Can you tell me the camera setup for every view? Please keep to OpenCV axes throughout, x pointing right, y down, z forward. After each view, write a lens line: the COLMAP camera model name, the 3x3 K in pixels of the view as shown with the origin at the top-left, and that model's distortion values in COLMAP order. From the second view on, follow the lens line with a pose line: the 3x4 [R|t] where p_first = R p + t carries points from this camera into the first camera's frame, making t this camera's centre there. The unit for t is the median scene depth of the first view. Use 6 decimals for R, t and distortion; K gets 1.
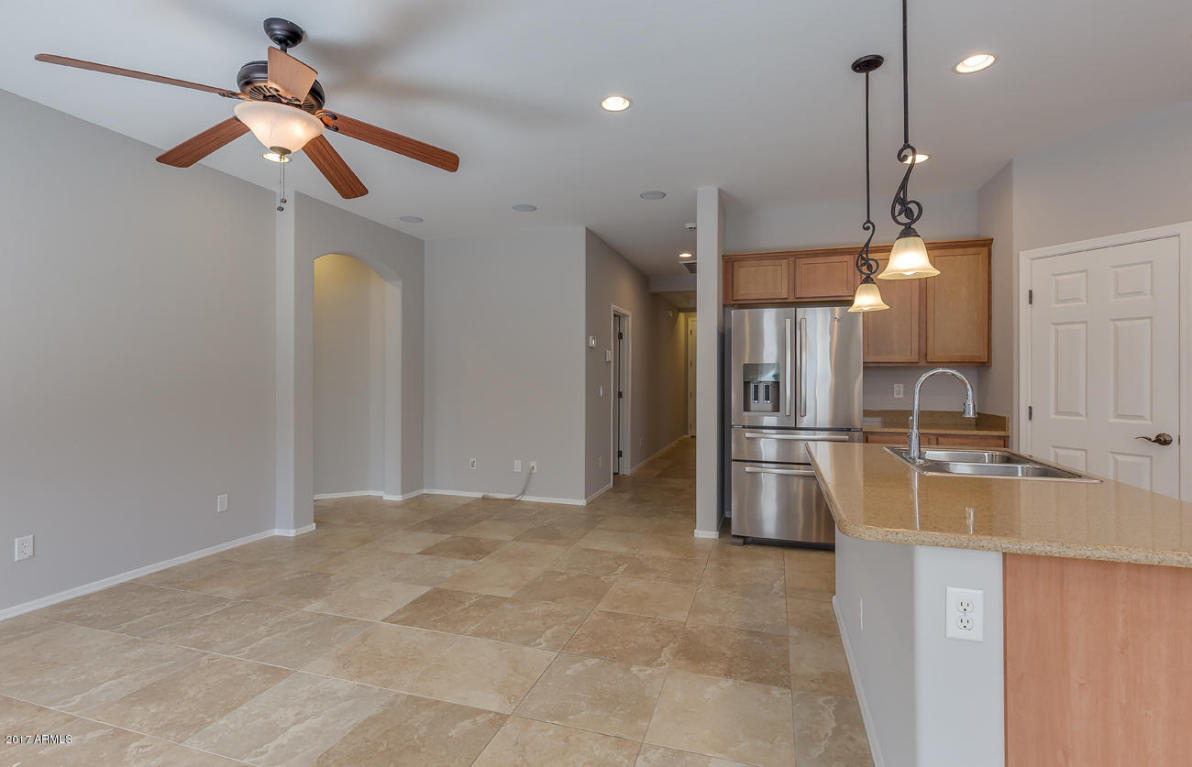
lens RADIAL K [[591.7, 0, 574.0], [0, 591.7, 371.7], [0, 0, 1]] dist [-0.019811, 0.000133]
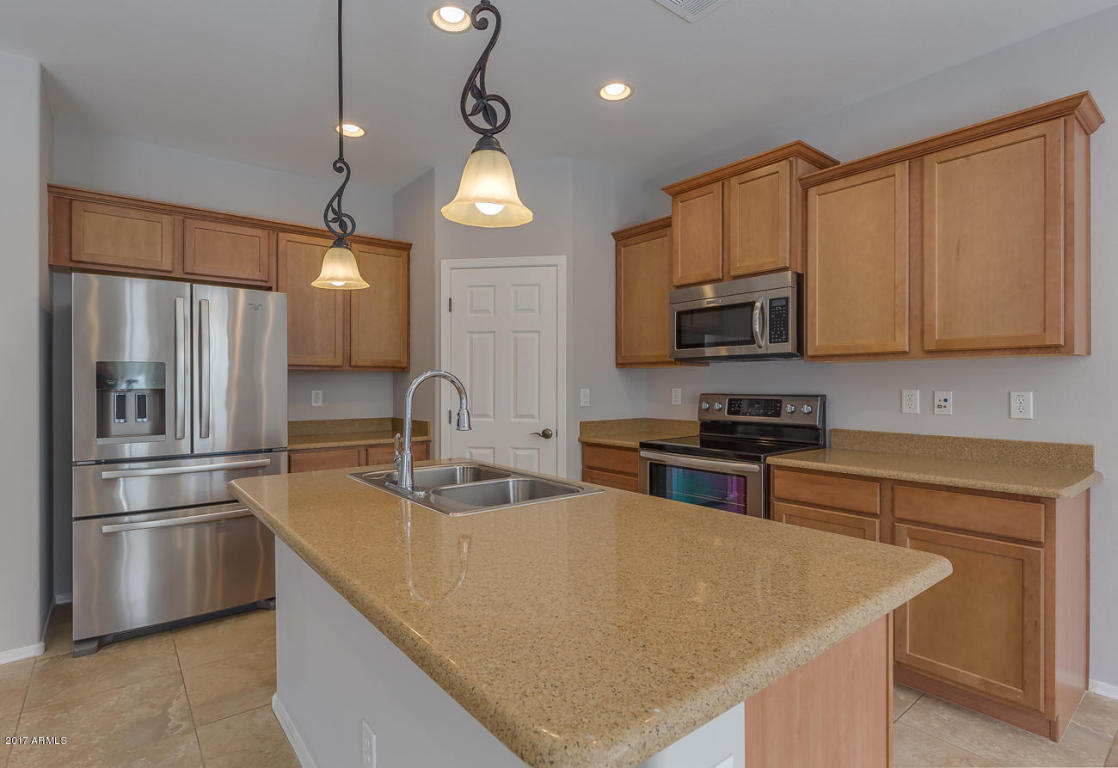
lens RADIAL K [[546.1, 0, 559.0], [0, 546.1, 384.0], [0, 0, 1]] dist [0.000852, -0.000878]
pose [[0.525044, -0.002818, 0.851070, 0.057982], [-0.004495, 0.999971, 0.006084, 0.005422], [-0.851063, -0.007020, 0.525017, 0.314241]]
